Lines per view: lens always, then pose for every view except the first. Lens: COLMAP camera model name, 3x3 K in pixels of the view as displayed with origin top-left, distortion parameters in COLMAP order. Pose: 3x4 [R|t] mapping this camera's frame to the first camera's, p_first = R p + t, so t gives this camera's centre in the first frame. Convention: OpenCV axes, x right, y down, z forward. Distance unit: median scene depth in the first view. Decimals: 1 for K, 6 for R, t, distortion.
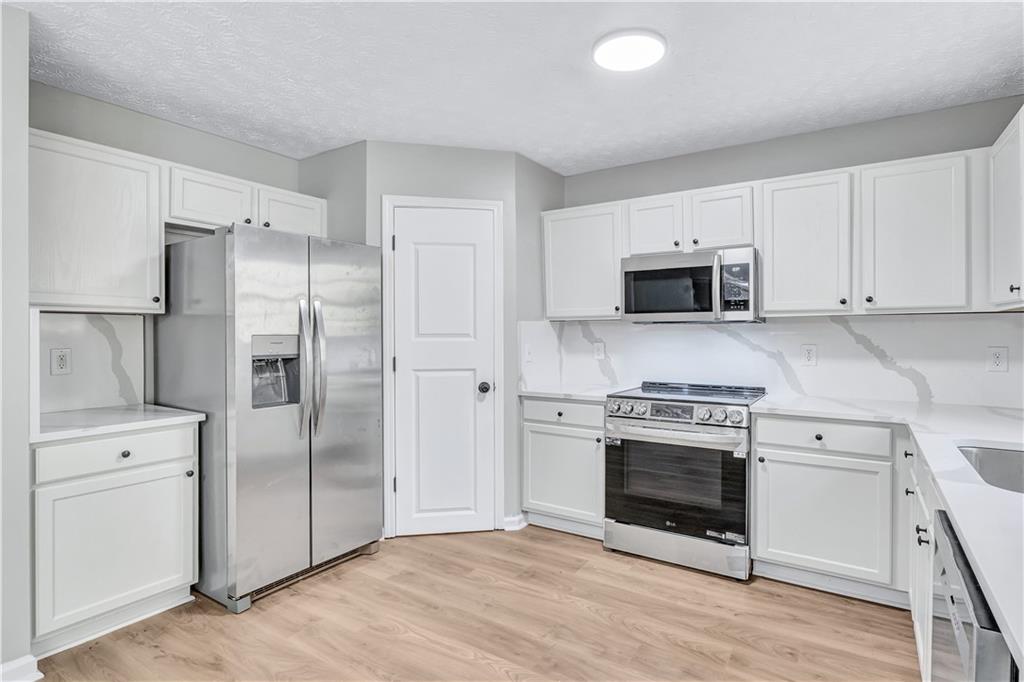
lens RADIAL K [[532.8, 0, 535.1], [0, 532.8, 337.1], [0, 0, 1]] dist [-0.003943, -0.000372]
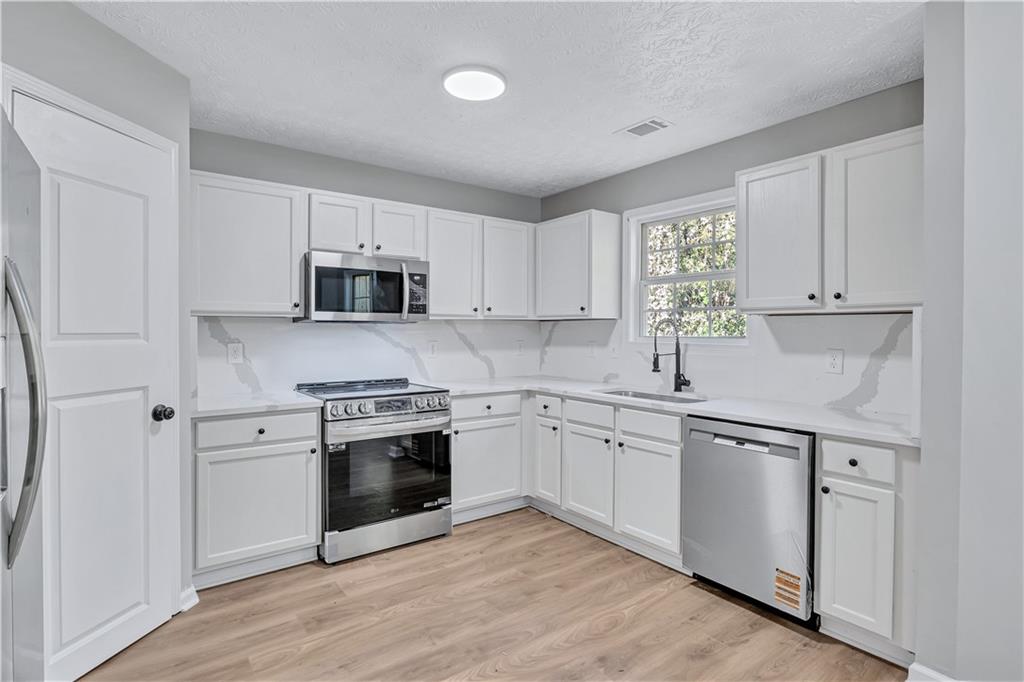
lens RADIAL K [[512.1, 0, 514.9], [0, 512.1, 333.5], [0, 0, 1]] dist [-0.010368, -0.000056]
pose [[0.356300, -0.001828, 0.934370, -0.606561], [0.005401, 0.999985, -0.000103, -0.003481], [-0.934356, 0.005084, 0.356305, 0.397973]]
